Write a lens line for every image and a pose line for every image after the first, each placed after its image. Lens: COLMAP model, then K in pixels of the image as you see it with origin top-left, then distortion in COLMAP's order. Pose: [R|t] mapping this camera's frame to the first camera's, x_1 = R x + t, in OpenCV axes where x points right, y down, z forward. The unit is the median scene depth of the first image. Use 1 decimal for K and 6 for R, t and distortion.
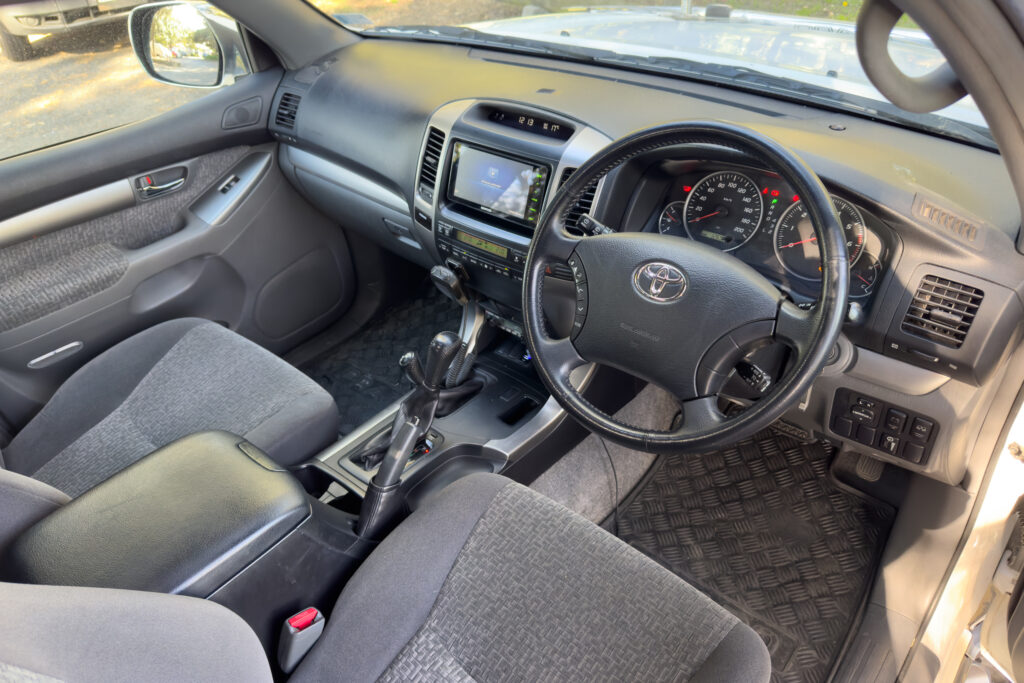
lens RADIAL K [[718.9, 0, 504.1], [0, 718.9, 333.5], [0, 0, 1]] dist [0.145545, -0.269267]
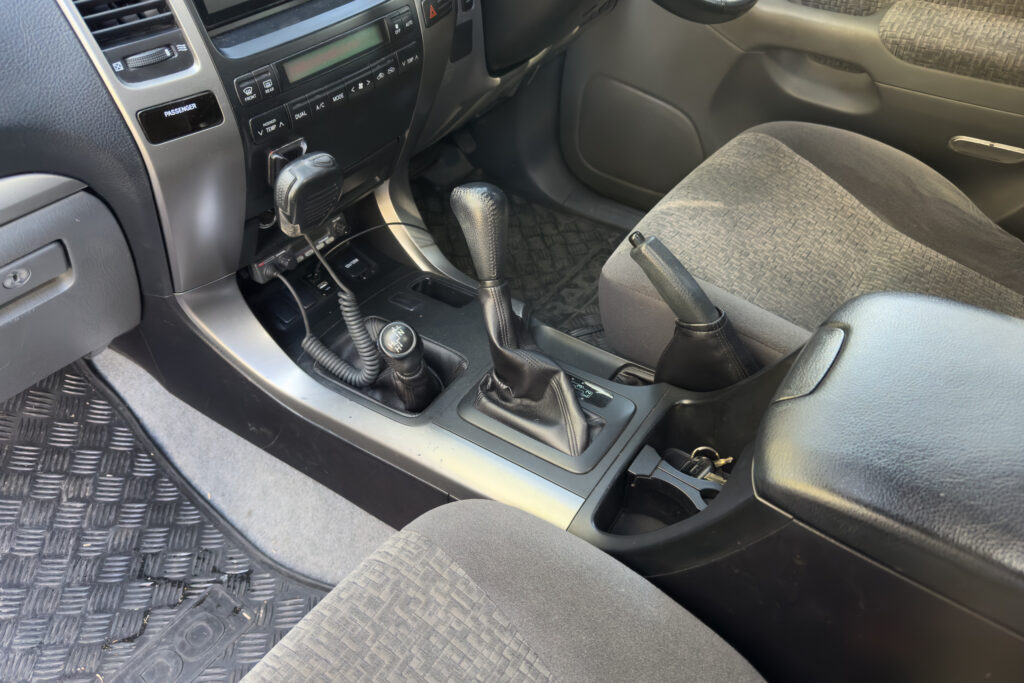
lens RADIAL K [[727.2, 0, 515.4], [0, 727.2, 338.3], [0, 0, 1]] dist [0.068634, -0.106982]
pose [[-0.104361, -0.621818, 0.776177, -0.566722], [0.593278, 0.587446, 0.550389, -0.208761], [-0.798205, 0.517928, 0.307604, 0.793666]]
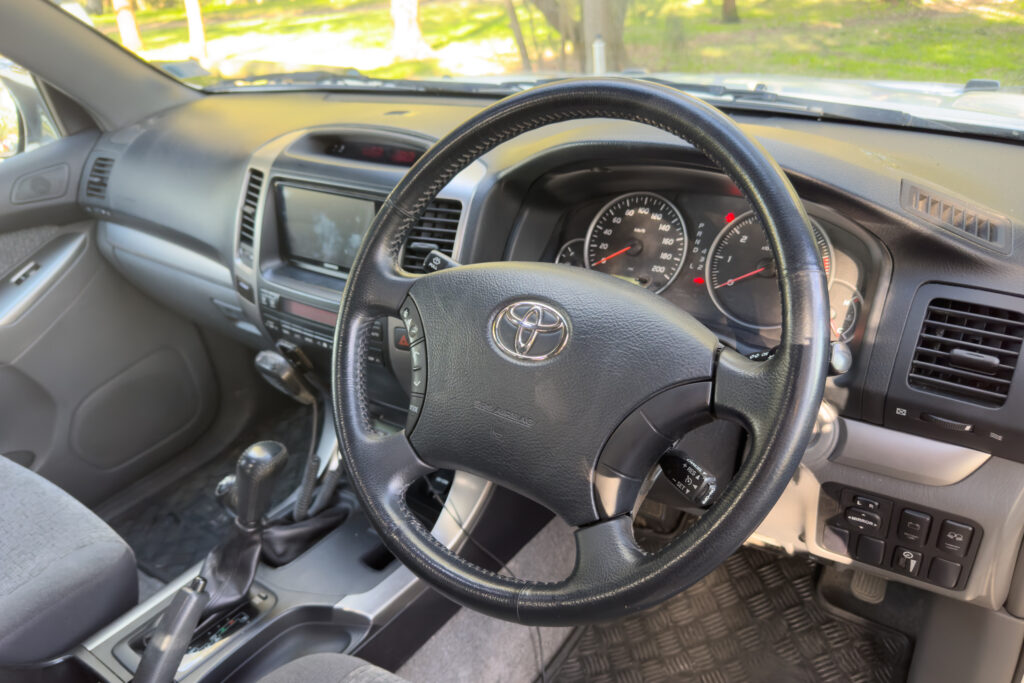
lens RADIAL K [[727.2, 0, 515.4], [0, 727.2, 338.3], [0, 0, 1]] dist [0.068634, -0.106982]
pose [[0.995323, -0.061450, 0.074533, 0.104589], [0.071404, 0.987682, -0.139233, 0.013531], [-0.065059, 0.143904, 0.987451, 0.260408]]
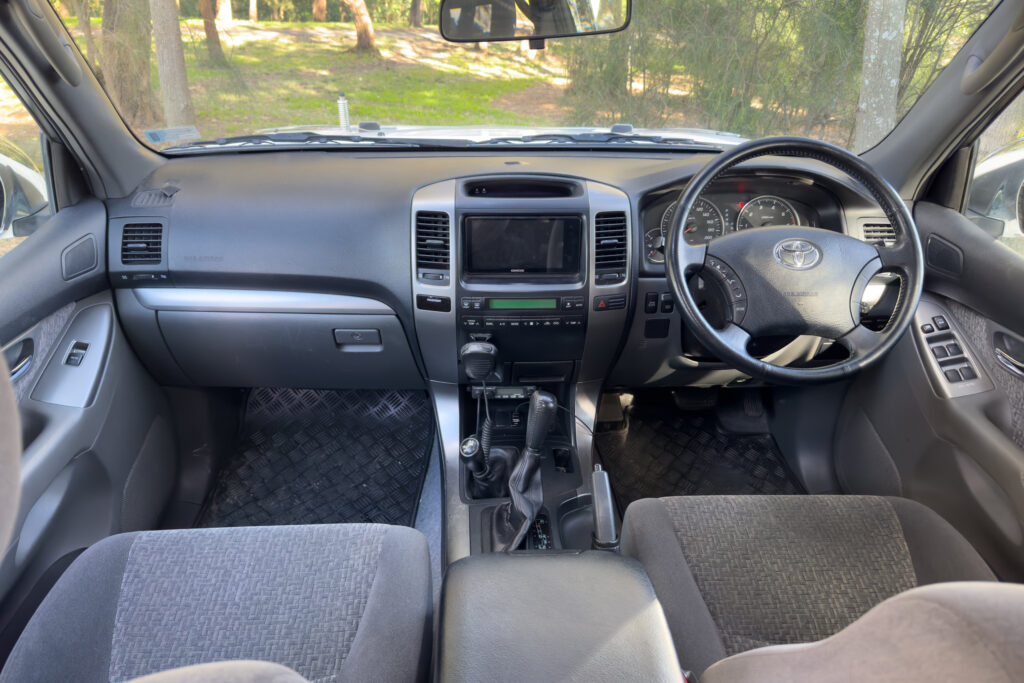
lens RADIAL K [[718.9, 0, 504.1], [0, 718.9, 333.5], [0, 0, 1]] dist [0.145545, -0.269267]
pose [[0.720493, -0.242038, 0.649851, -0.691832], [0.357844, 0.932472, -0.049442, -0.041332], [-0.594001, 0.268168, 0.758452, 0.235153]]
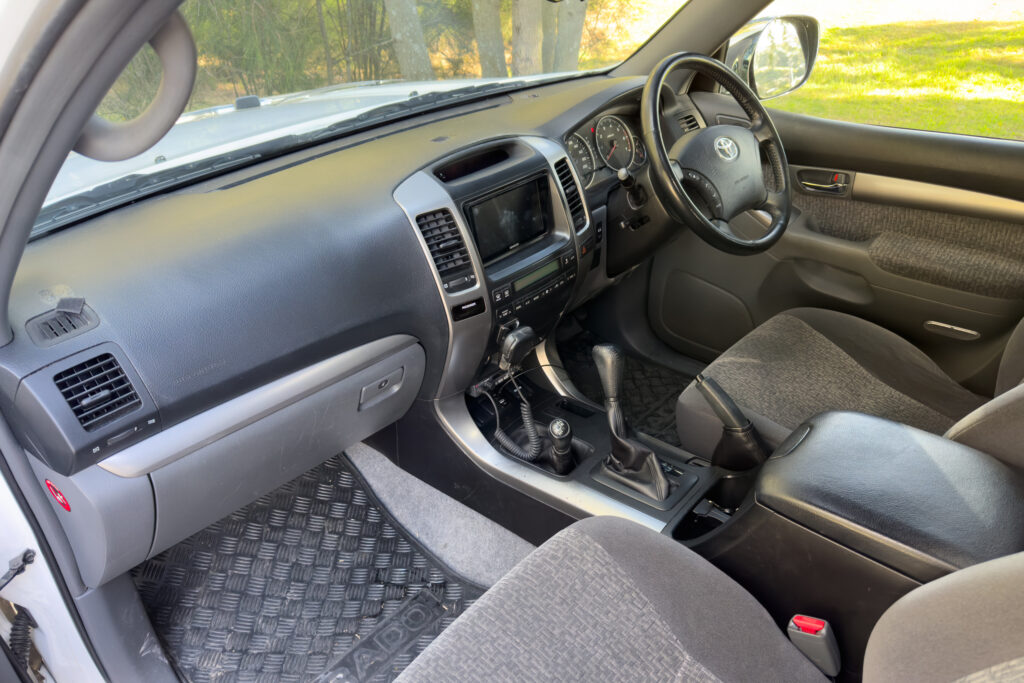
lens RADIAL K [[717.5, 0, 508.9], [0, 717.5, 372.5], [0, 0, 1]] dist [0.159320, -0.261932]
pose [[0.011151, -0.493151, 0.869872, -0.930686], [0.615533, 0.688958, 0.382696, -0.419042], [-0.788032, 0.531168, 0.311233, 0.747882]]
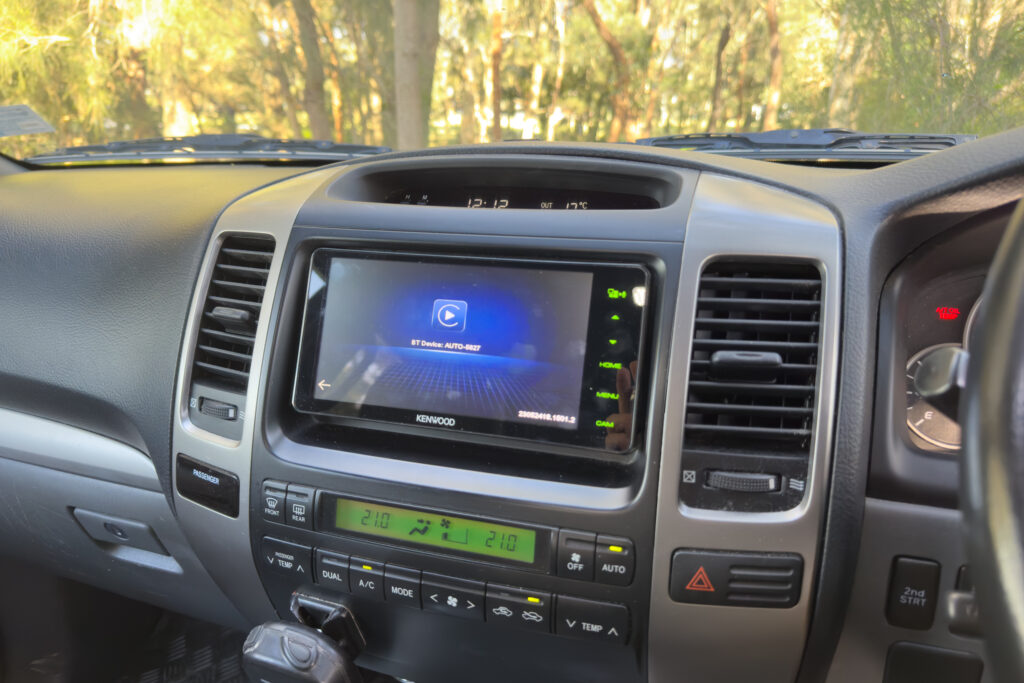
lens RADIAL K [[718.9, 0, 504.1], [0, 718.9, 333.5], [0, 0, 1]] dist [0.145545, -0.269267]
pose [[0.924890, -0.055714, 0.376132, -0.110751], [0.185817, 0.929269, -0.319267, -0.091655], [-0.331740, 0.365178, 0.869824, 0.646282]]
